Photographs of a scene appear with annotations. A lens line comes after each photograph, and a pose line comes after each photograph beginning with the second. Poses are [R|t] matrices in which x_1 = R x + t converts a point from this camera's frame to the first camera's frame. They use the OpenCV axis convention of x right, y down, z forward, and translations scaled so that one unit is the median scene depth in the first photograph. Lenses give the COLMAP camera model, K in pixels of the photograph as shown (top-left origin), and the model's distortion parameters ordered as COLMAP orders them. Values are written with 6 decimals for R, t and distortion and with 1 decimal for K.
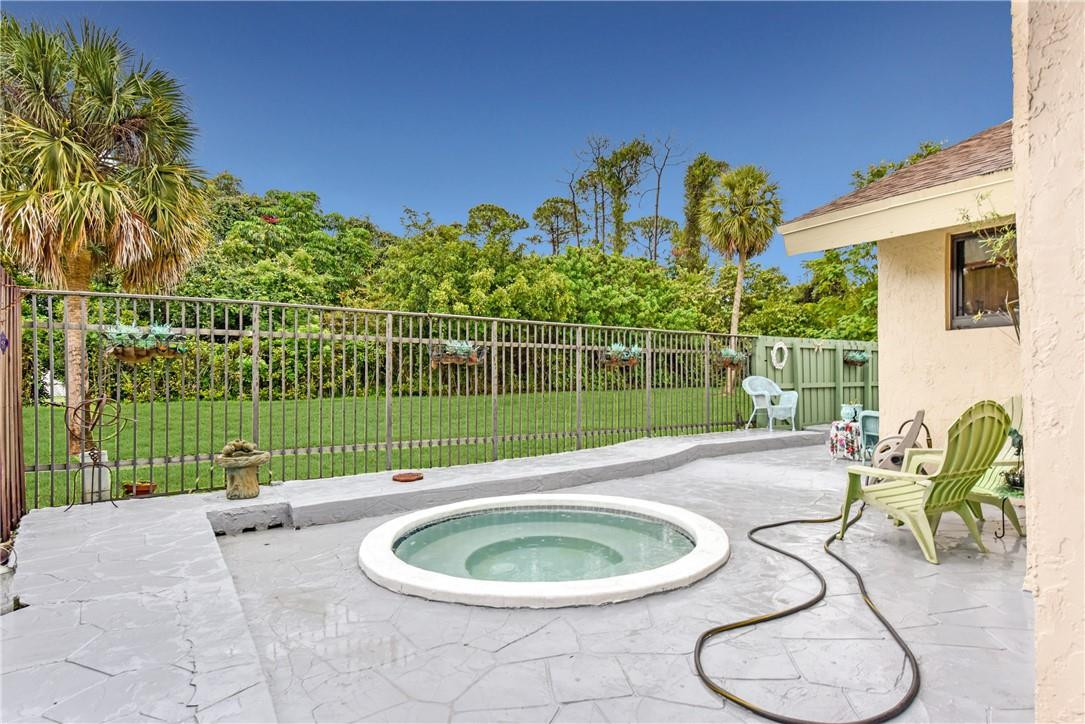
lens RADIAL K [[567.6, 0, 539.6], [0, 567.6, 392.3], [0, 0, 1]] dist [0.000247, -0.000083]
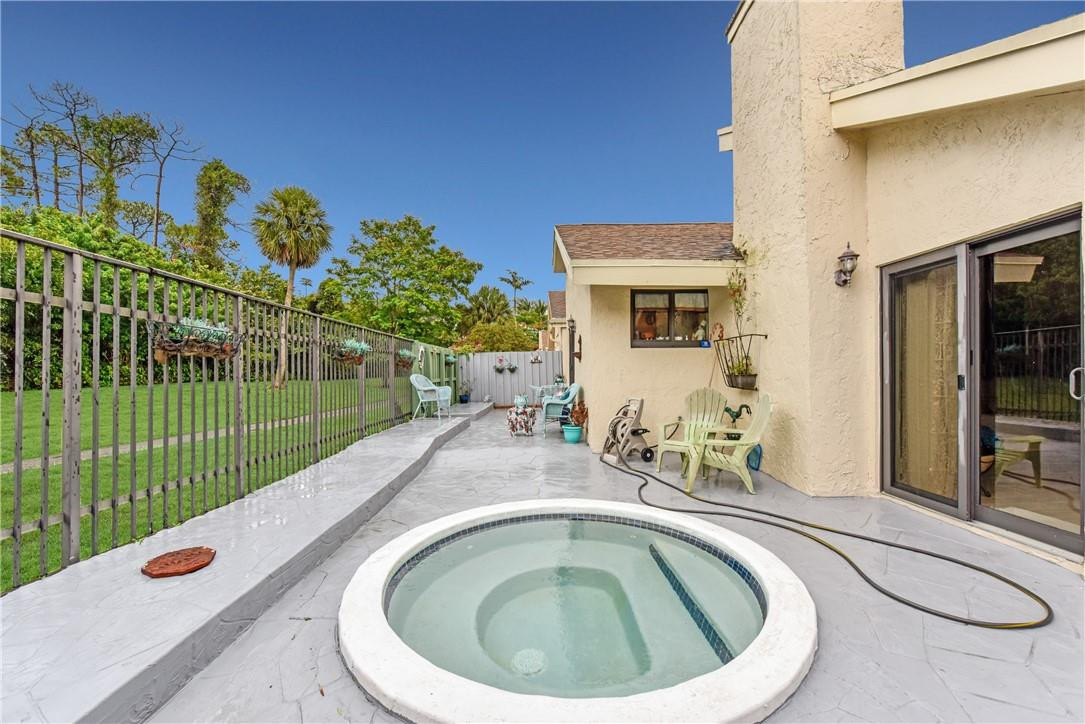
lens RADIAL K [[433.4, 0, 541.7], [0, 433.4, 378.7], [0, 0, 1]] dist [-0.007097, 0.000035]
pose [[0.545212, -0.006242, 0.838275, -0.081197], [0.015854, 0.999870, -0.002866, -0.004246], [-0.838148, 0.014853, 0.545240, 0.099866]]
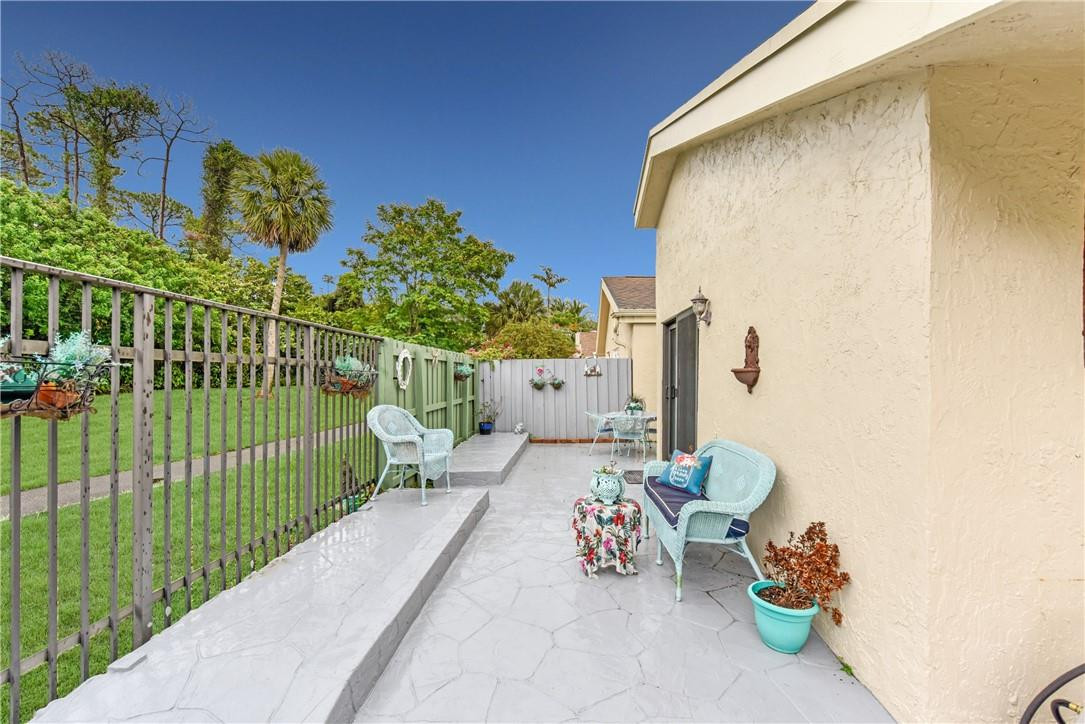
lens RADIAL K [[433.4, 0, 541.7], [0, 433.4, 378.7], [0, 0, 1]] dist [-0.007097, 0.000035]
pose [[0.599402, 0.010069, 0.800385, 0.040468], [-0.001639, 0.999934, -0.011352, -0.017749], [-0.800446, 0.005493, 0.599379, 0.206710]]
